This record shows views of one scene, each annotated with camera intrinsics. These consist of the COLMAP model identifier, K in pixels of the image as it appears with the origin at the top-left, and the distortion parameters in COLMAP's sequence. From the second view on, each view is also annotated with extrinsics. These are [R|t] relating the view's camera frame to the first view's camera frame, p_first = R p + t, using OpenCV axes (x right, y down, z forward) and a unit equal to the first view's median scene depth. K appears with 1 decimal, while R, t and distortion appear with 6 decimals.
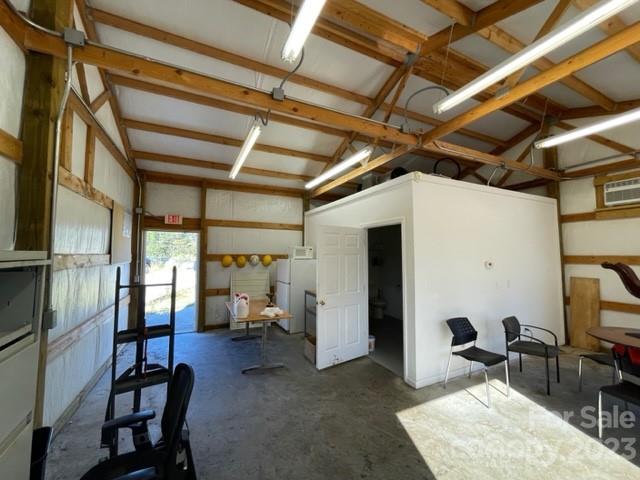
lens RADIAL K [[258.0, 0, 320.4], [0, 258.0, 239.5], [0, 0, 1]] dist [-0.001391, -0.000230]
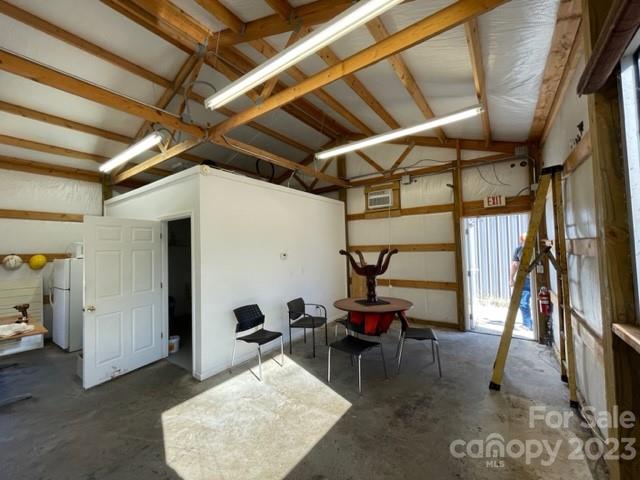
lens RADIAL K [[258.0, 0, 321.0], [0, 258.0, 239.3], [0, 0, 1]] dist [-0.001391, -0.000230]
pose [[0.877714, -0.010089, 0.479079, 0.254231], [0.001585, 0.999834, 0.018151, 0.005536], [-0.479182, -0.015172, 0.877584, -0.085523]]
